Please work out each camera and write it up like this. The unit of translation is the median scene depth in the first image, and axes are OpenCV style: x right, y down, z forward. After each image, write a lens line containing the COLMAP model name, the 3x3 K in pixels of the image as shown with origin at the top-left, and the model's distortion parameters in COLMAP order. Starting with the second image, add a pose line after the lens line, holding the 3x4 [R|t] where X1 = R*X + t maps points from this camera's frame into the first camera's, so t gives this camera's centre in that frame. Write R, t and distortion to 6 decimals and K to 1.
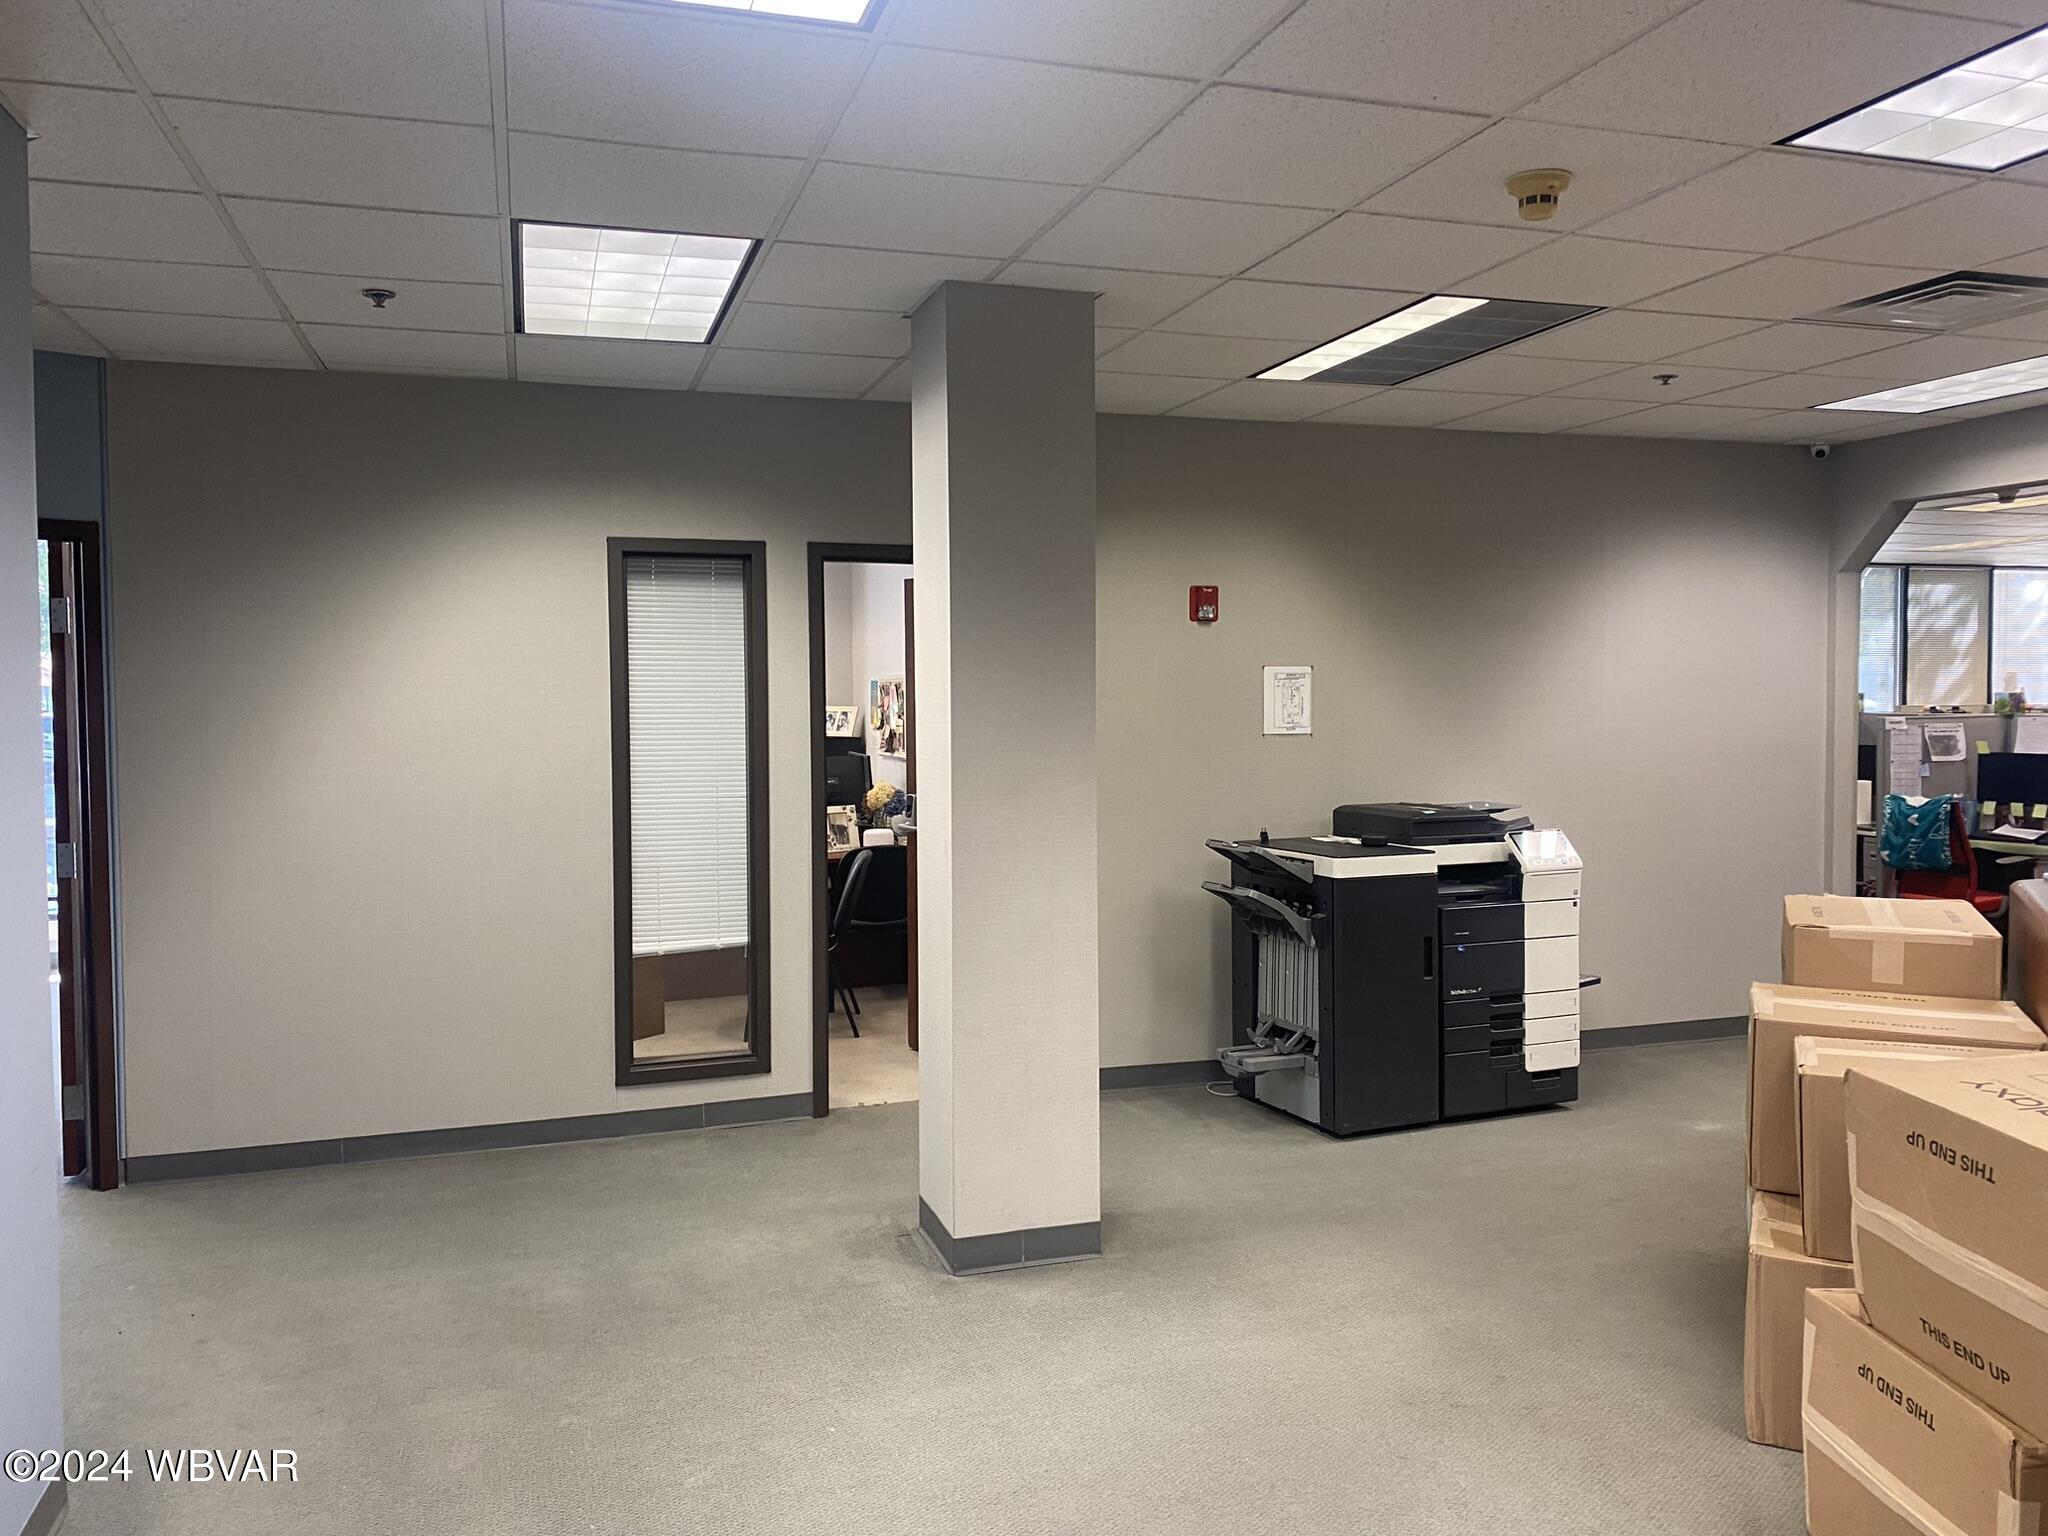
lens RADIAL K [[1561.5, 0, 1007.9], [0, 1561.5, 741.9], [0, 0, 1]] dist [0.001806, -0.009003]
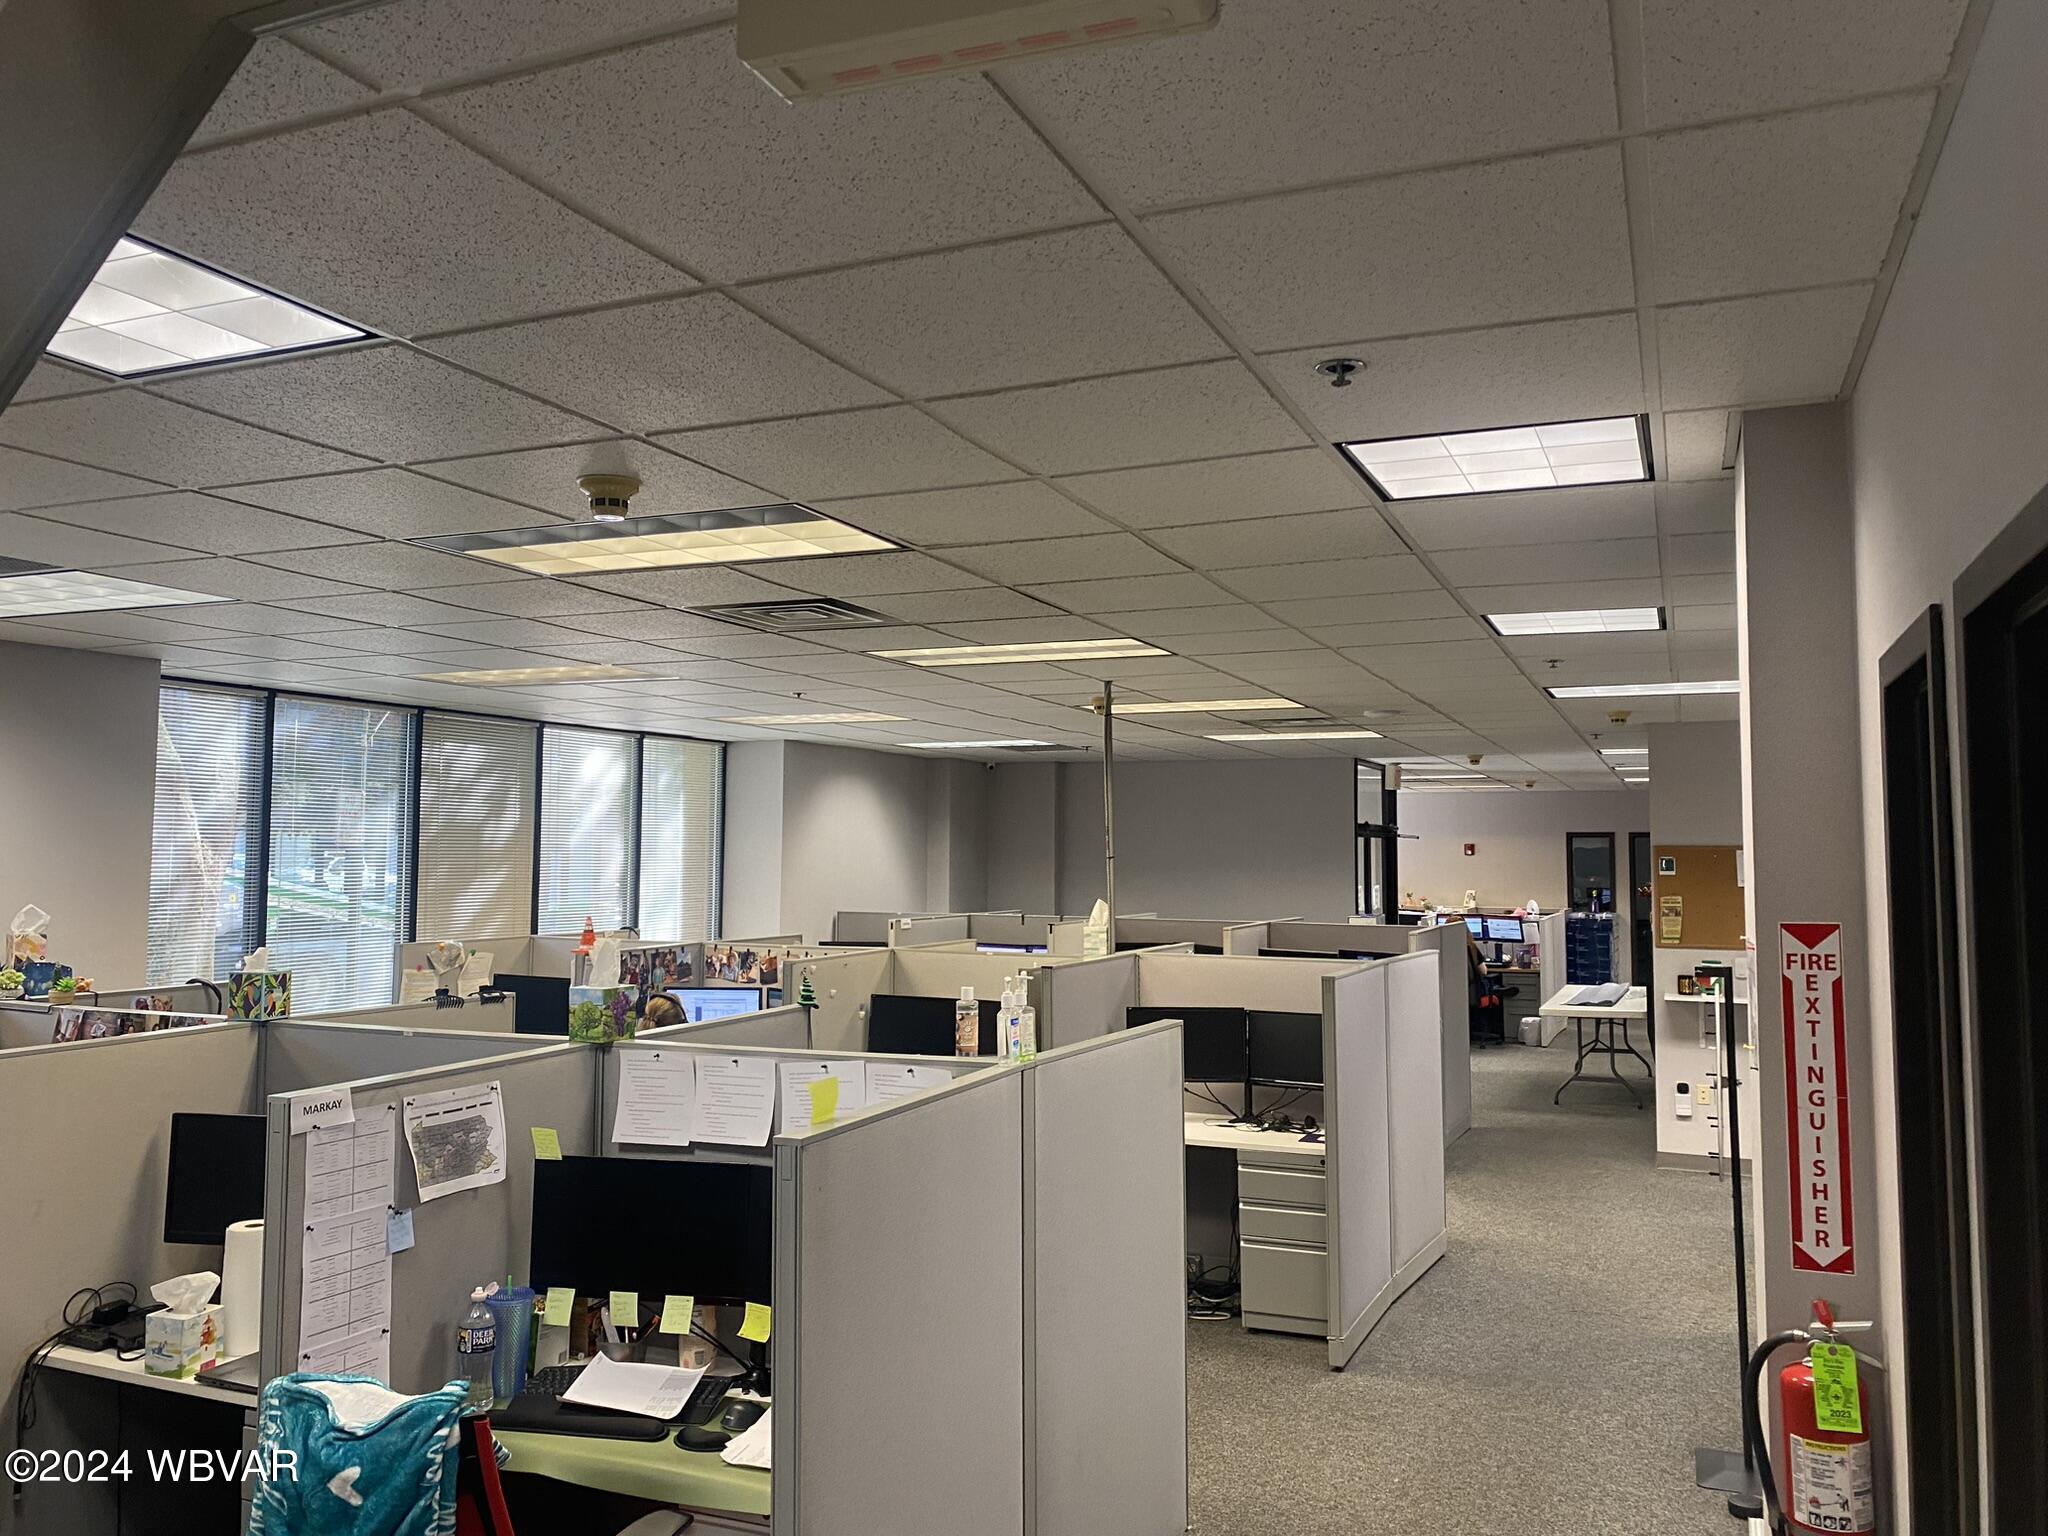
lens RADIAL K [[1561.7, 0, 1015.9], [0, 1561.7, 730.0], [0, 0, 1]] dist [0.000303, -0.006370]
pose [[0.643374, 0.075035, 0.761866, 0.399110], [0.017056, 0.993533, -0.112256, -0.052642], [-0.765362, 0.085217, 0.637934, 0.658399]]
